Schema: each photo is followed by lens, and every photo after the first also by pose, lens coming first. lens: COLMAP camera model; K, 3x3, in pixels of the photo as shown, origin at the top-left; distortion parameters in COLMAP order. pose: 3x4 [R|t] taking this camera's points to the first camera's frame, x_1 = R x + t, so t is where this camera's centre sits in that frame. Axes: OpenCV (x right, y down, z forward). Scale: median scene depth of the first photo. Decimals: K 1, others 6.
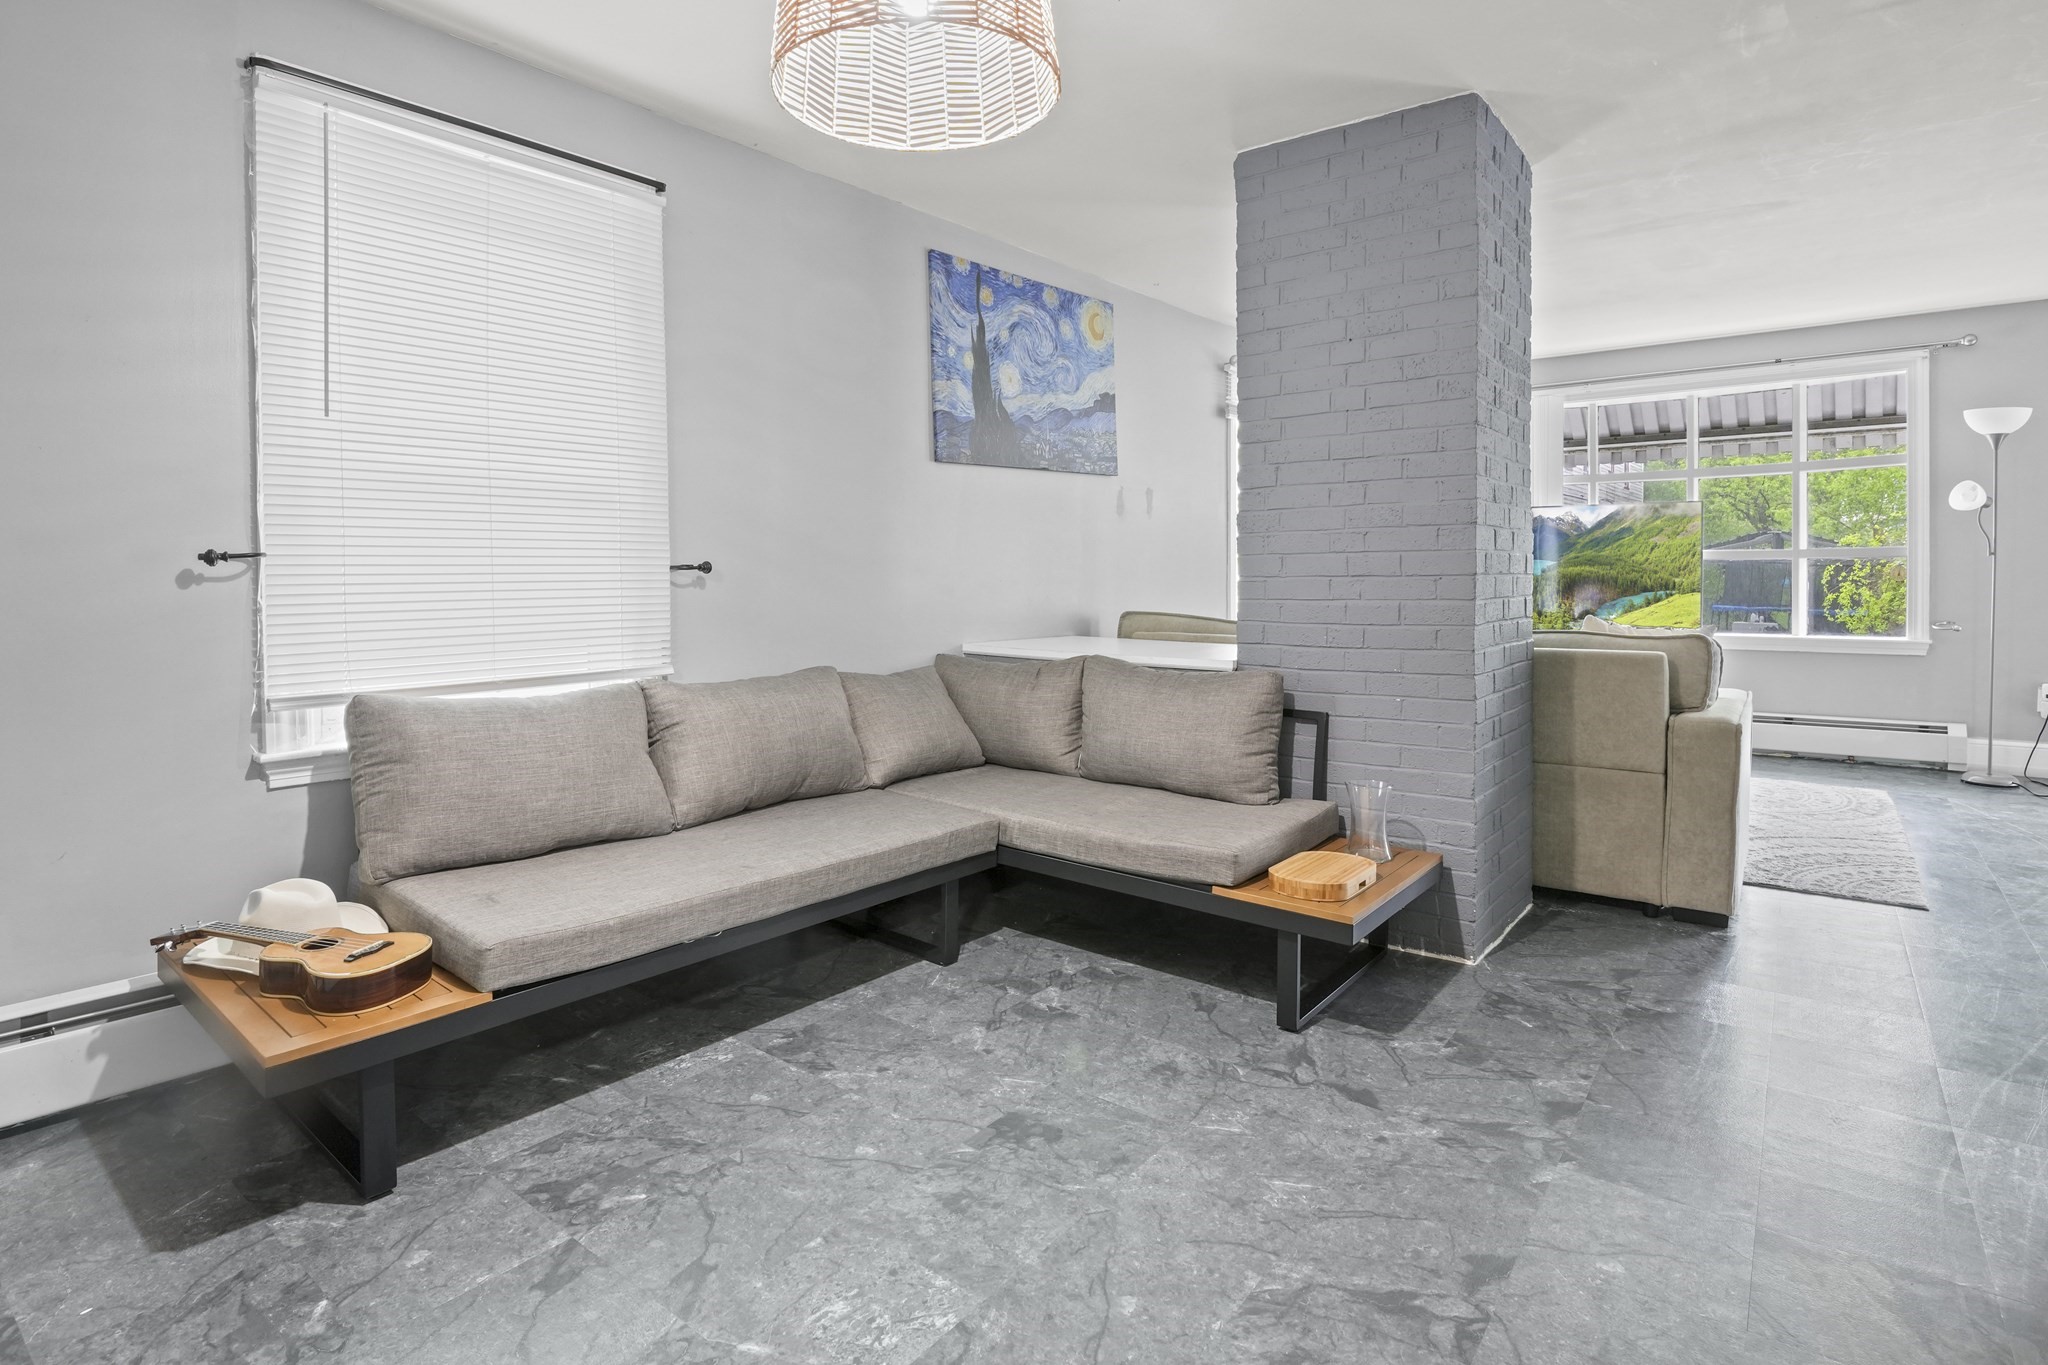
lens RADIAL K [[1024.9, 0, 1024.4], [0, 1024.9, 606.9], [0, 0, 1]] dist [-0.001562, -0.020835]
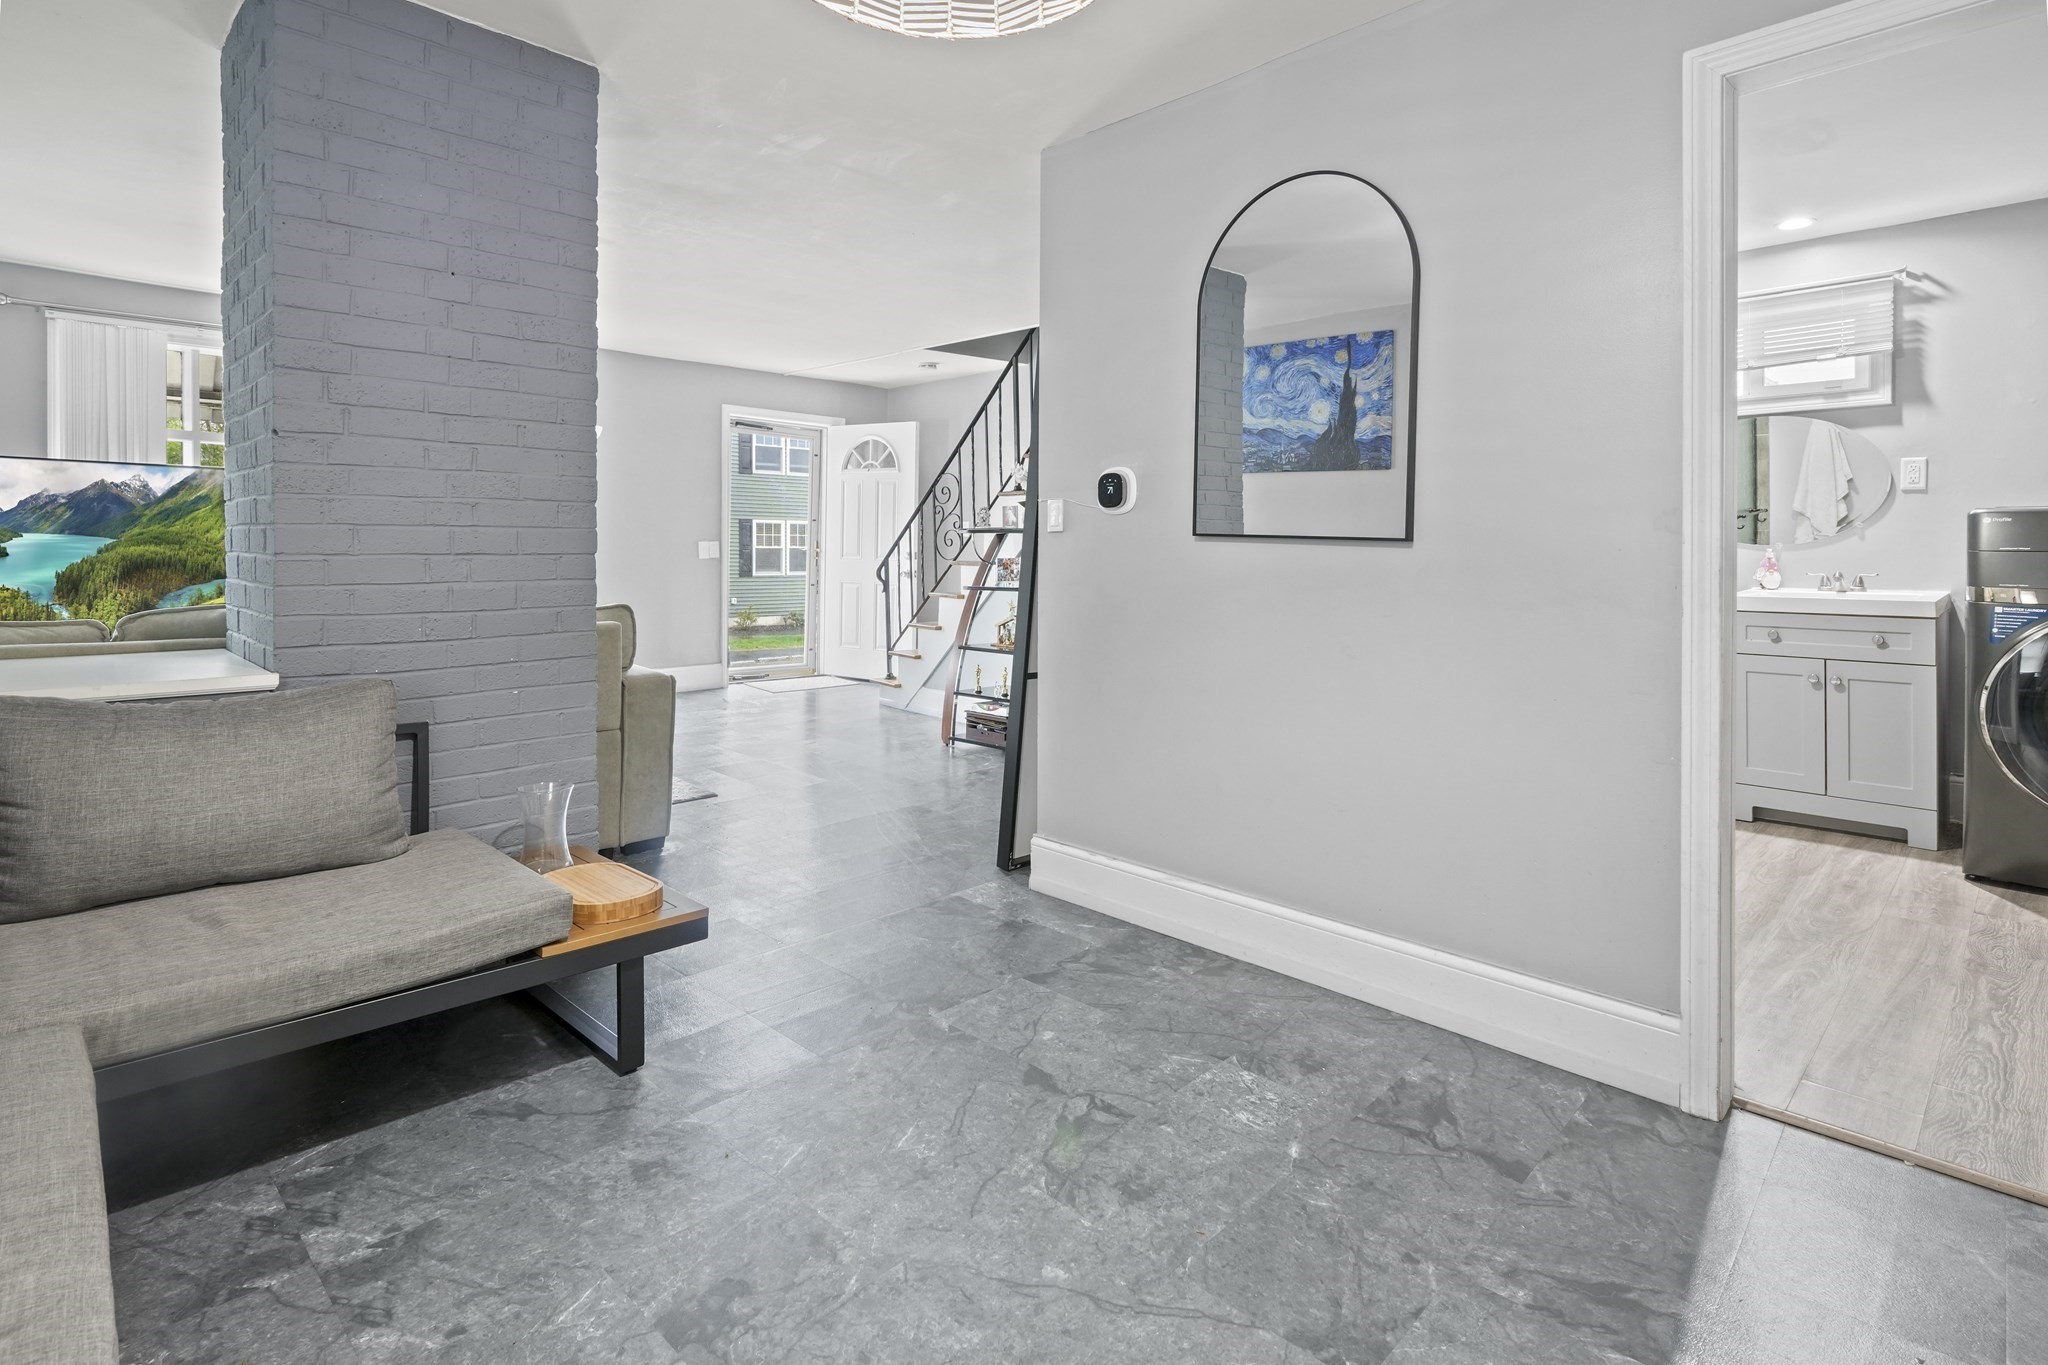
lens RADIAL K [[1015.6, 0, 1001.8], [0, 1015.6, 564.5], [0, 0, 1]] dist [-0.002902, -0.001252]
pose [[0.127651, -0.008514, 0.991783, -0.525459], [0.019774, 0.999786, 0.006038, -0.020794], [-0.991622, 0.018841, 0.127792, 0.523209]]
